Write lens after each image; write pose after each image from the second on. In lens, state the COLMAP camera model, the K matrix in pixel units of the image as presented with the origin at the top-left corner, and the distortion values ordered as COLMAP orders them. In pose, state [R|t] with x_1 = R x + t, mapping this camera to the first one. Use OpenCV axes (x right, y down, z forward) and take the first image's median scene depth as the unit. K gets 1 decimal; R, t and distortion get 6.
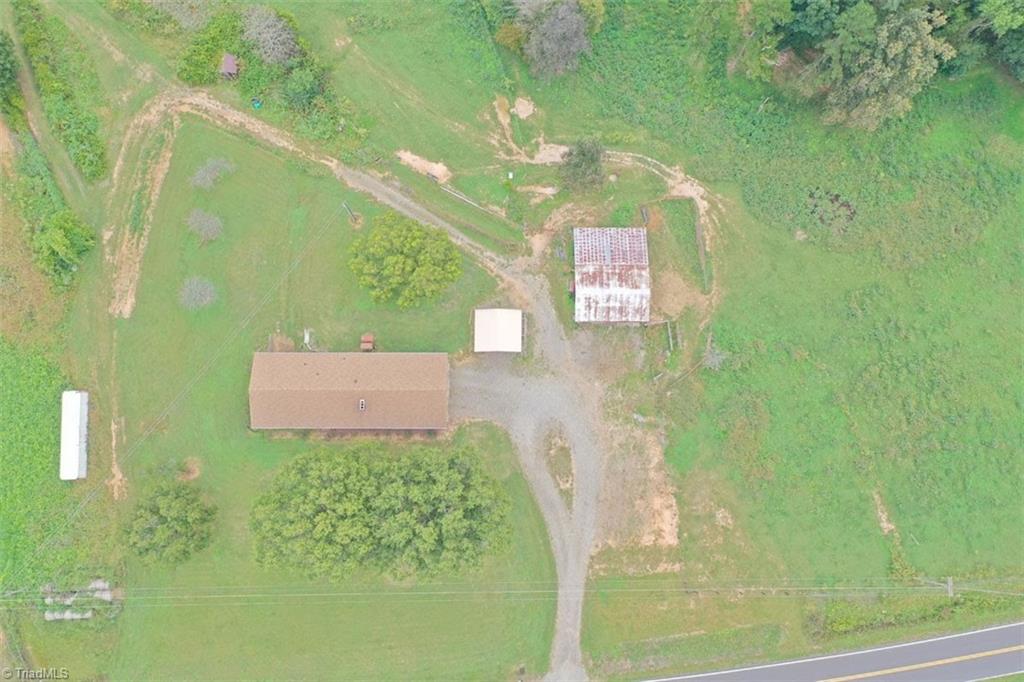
lens RADIAL K [[800.9, 0, 508.8], [0, 800.9, 341.1], [0, 0, 1]] dist [0.001329, -0.004385]
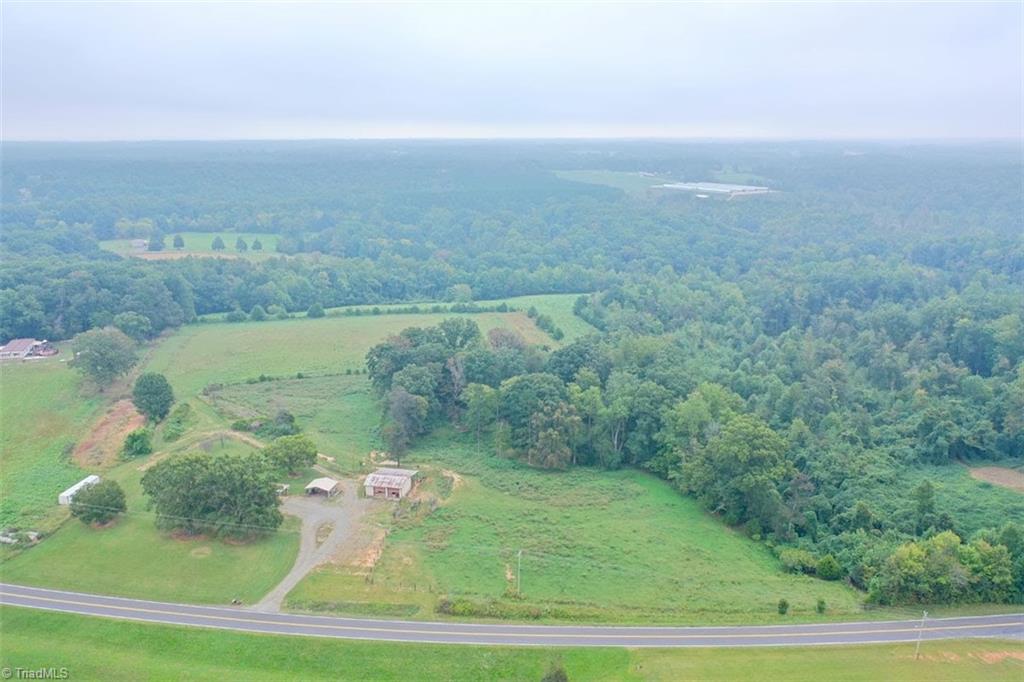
lens RADIAL K [[800.9, 0, 514.0], [0, 800.9, 342.4], [0, 0, 1]] dist [0.001329, -0.004385]
pose [[0.980463, 0.051273, -0.189902, 0.718885], [-0.195181, 0.373419, -0.906897, 1.382435], [0.024414, 0.926245, 0.376131, 0.025555]]
